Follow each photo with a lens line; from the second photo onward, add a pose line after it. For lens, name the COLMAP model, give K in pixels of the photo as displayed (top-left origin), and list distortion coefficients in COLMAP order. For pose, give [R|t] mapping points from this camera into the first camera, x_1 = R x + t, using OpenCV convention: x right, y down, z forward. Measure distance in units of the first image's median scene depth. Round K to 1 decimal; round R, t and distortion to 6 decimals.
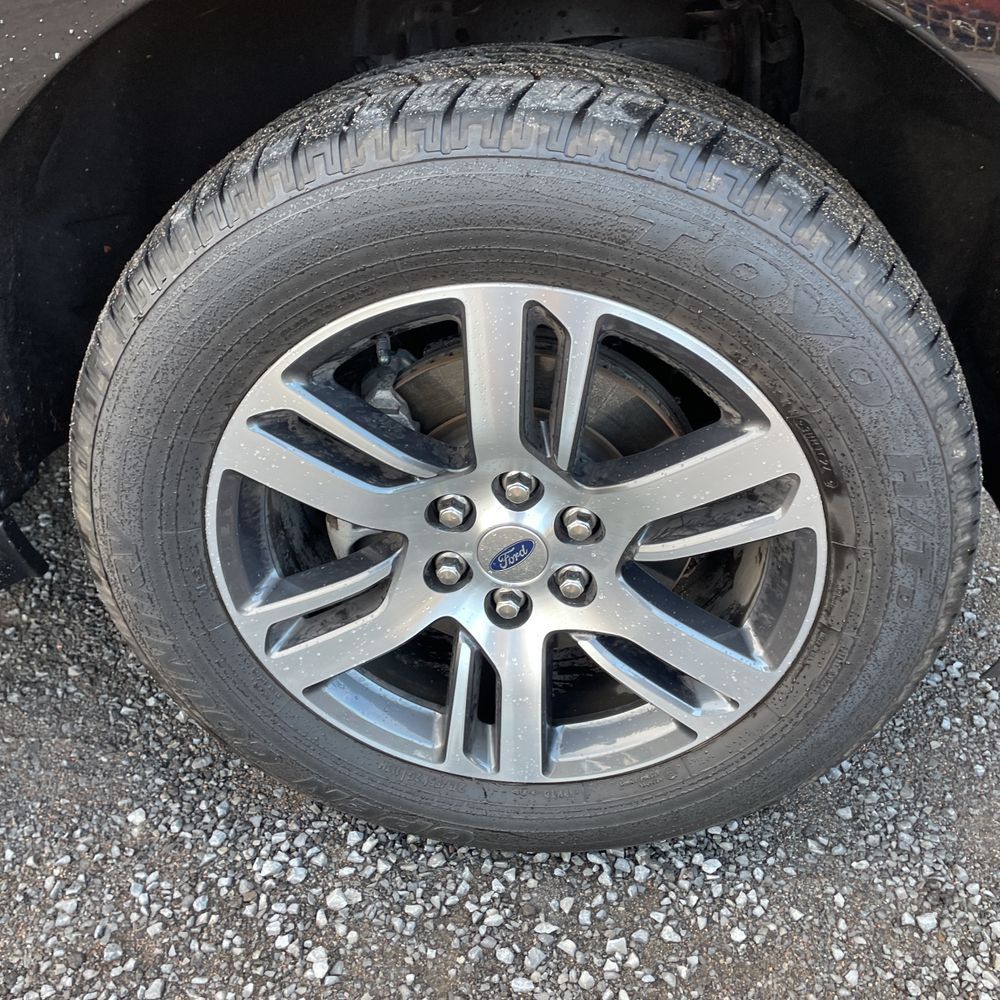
lens RADIAL K [[1043.5, 0, 509.0], [0, 1043.5, 500.2], [0, 0, 1]] dist [0.107855, -0.160645]
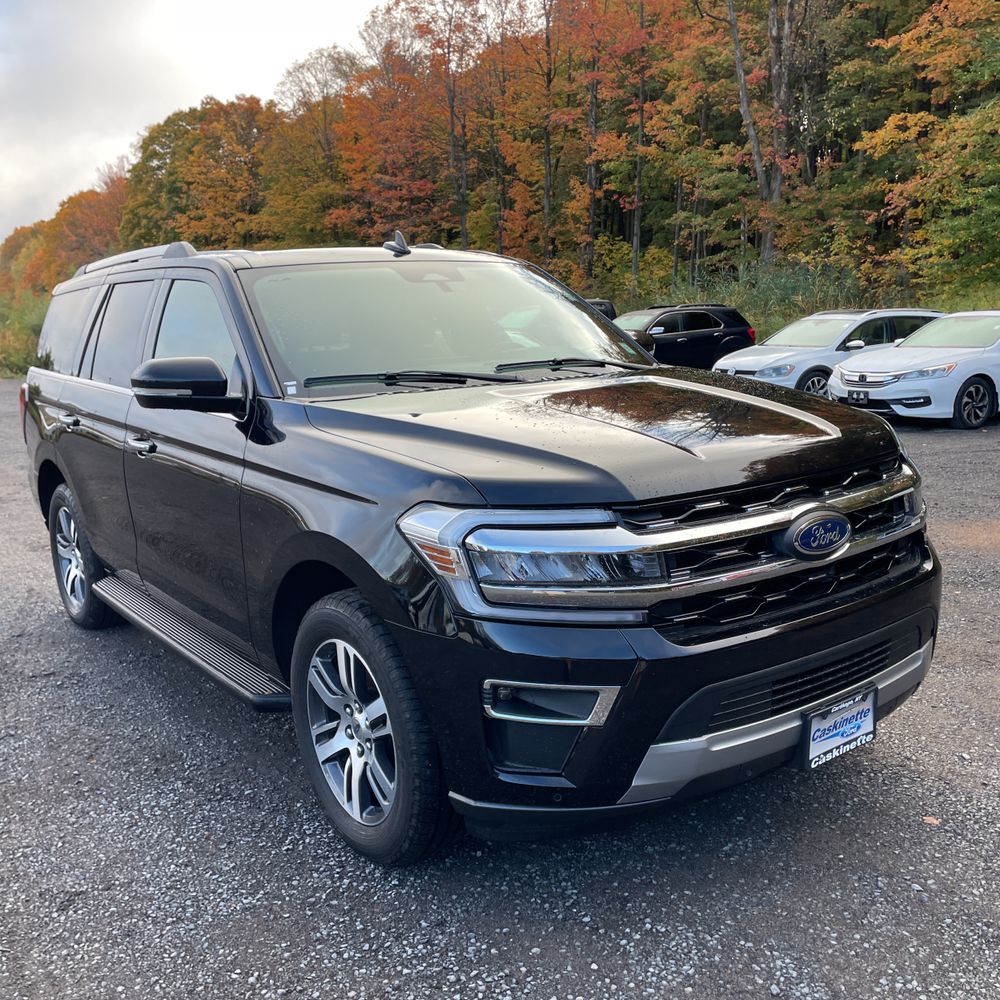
lens RADIAL K [[1043.5, 0, 509.0], [0, 1043.5, 500.2], [0, 0, 1]] dist [0.107855, -0.160645]
pose [[0.672989, 0.088864, -0.734295, 2.512250], [-0.369101, 0.900662, -0.229288, -0.013773], [0.640976, 0.425337, 0.638935, -1.014558]]
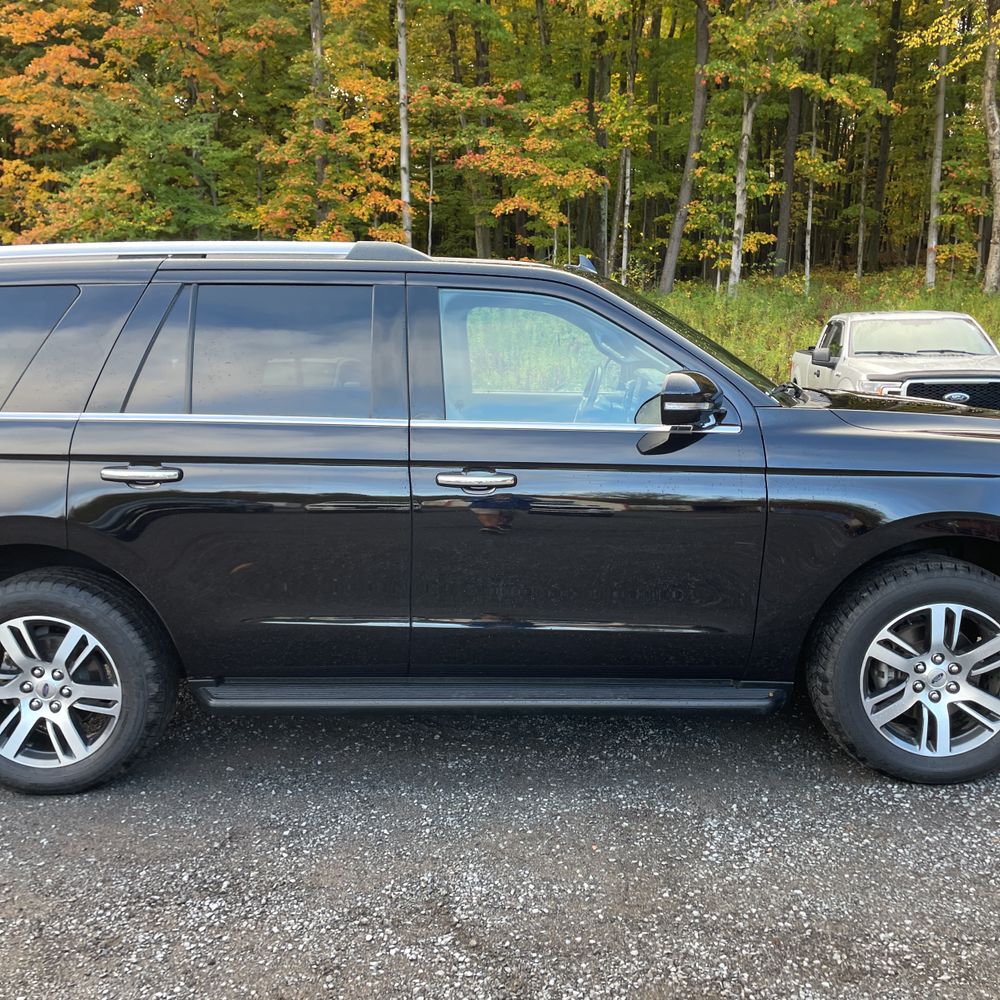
lens RADIAL K [[1029.0, 0, 515.4], [0, 1029.0, 499.5], [0, 0, 1]] dist [0.100740, -0.146212]
pose [[0.993811, -0.048875, 0.099752, -1.768871], [0.086165, 0.905924, -0.414582, 0.855112], [-0.070105, 0.420611, 0.904528, -2.452444]]
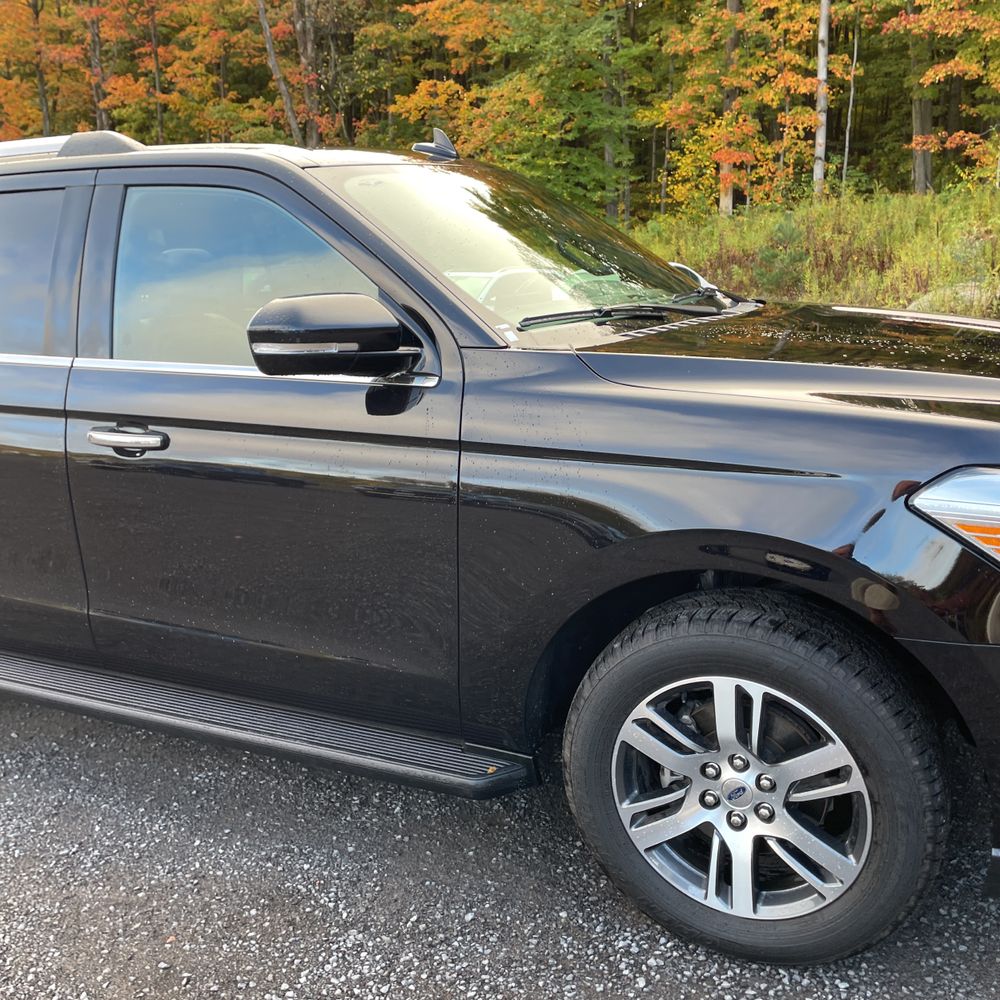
lens RADIAL K [[1025.1, 0, 520.1], [0, 1025.1, 479.5], [0, 0, 1]] dist [0.124343, -0.157839]
pose [[0.939990, 0.009905, -0.341059, 0.315647], [-0.131731, 0.932613, -0.335976, 0.230143], [0.314748, 0.360742, 0.877952, -1.367461]]
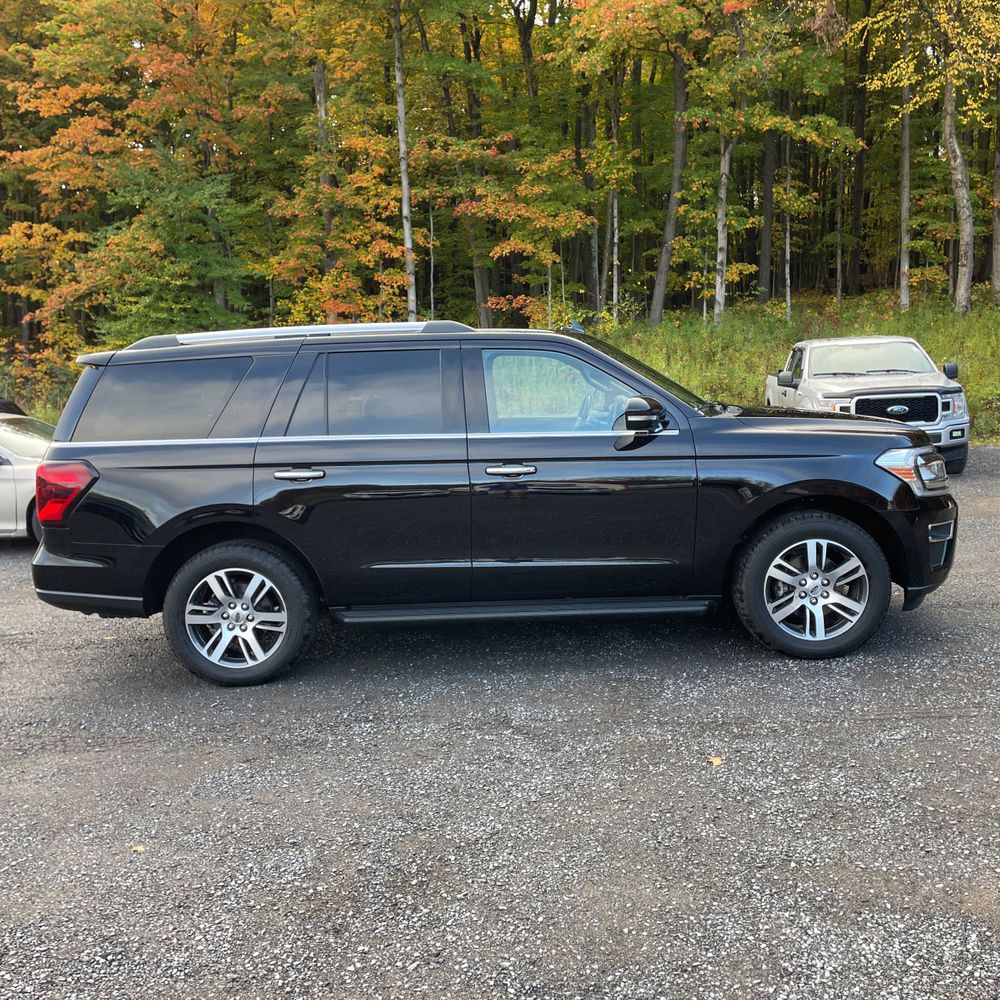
lens RADIAL K [[1043.5, 0, 509.0], [0, 1043.5, 500.2], [0, 0, 1]] dist [0.107855, -0.160645]
pose [[0.992159, -0.082334, 0.094030, -2.088860], [0.115729, 0.889305, -0.442429, 1.910896], [-0.047195, 0.449842, 0.891861, -4.156318]]
